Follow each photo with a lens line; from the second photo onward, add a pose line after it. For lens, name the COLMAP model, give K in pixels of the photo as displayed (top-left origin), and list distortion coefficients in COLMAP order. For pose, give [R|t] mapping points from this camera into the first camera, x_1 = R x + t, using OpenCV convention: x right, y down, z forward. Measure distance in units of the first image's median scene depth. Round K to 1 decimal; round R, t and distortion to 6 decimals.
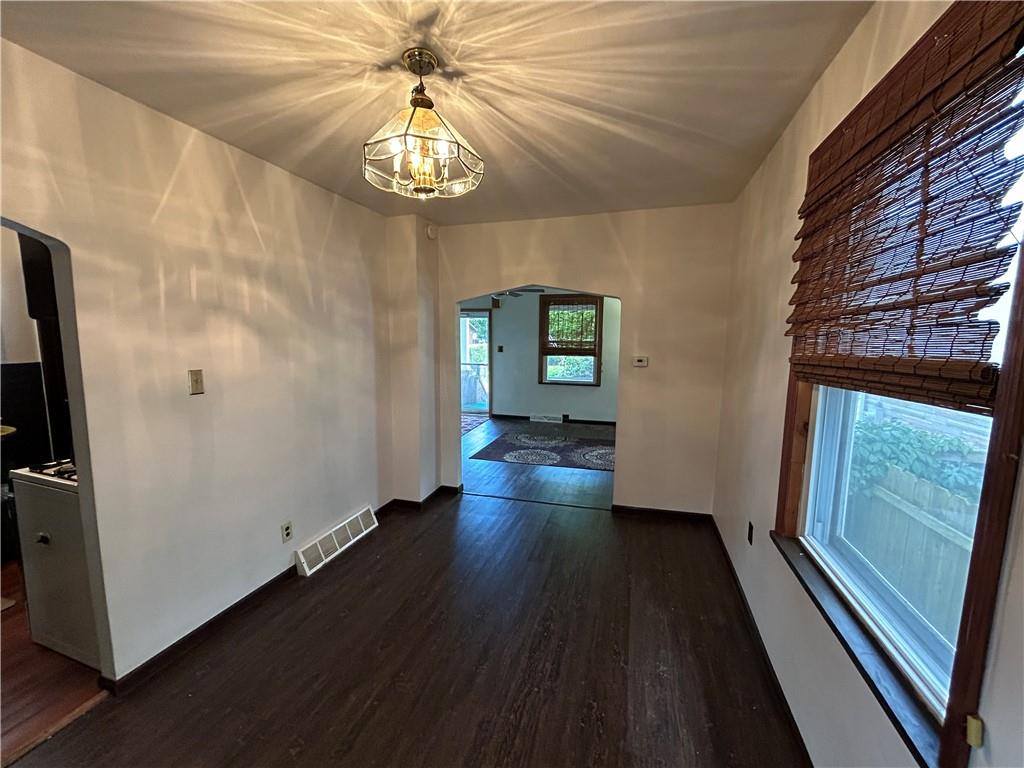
lens RADIAL K [[415.3, 0, 512.3], [0, 415.3, 384.8], [0, 0, 1]] dist [-0.003278, -0.000080]
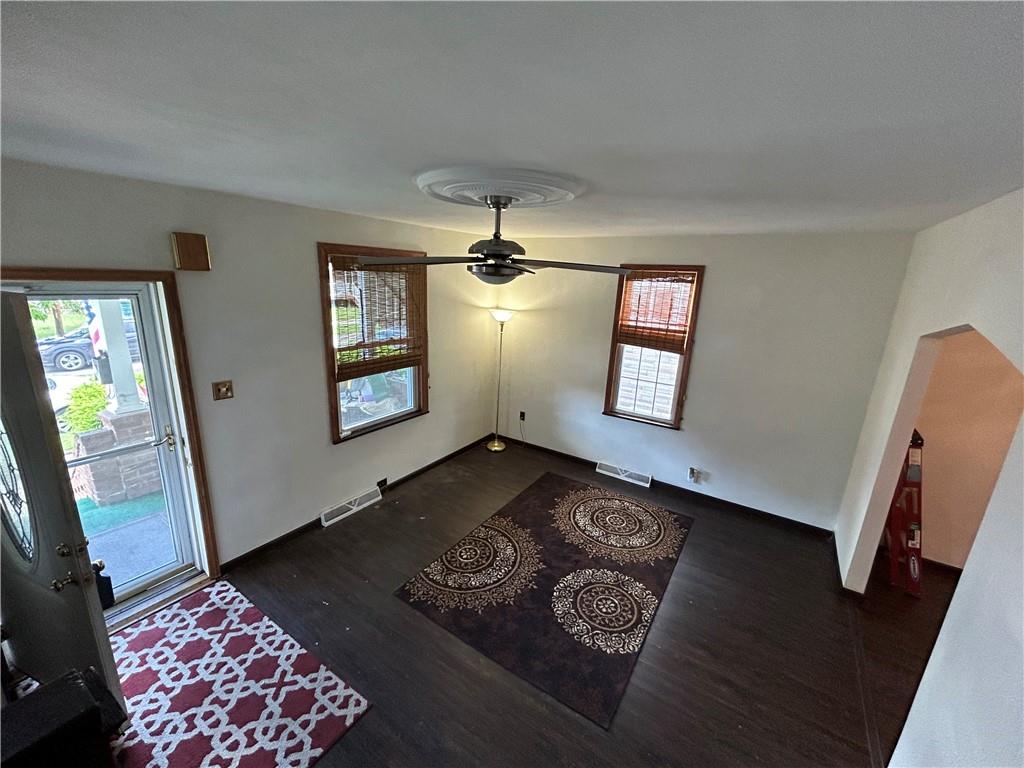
lens RADIAL K [[415.3, 0, 510.9], [0, 415.3, 384.0], [0, 0, 1]] dist [-0.003278, -0.000080]
pose [[0.300353, -0.236162, 0.924130, -0.289985], [0.071263, 0.971712, 0.225161, -0.159163], [-0.951162, -0.001771, 0.308686, 0.691358]]
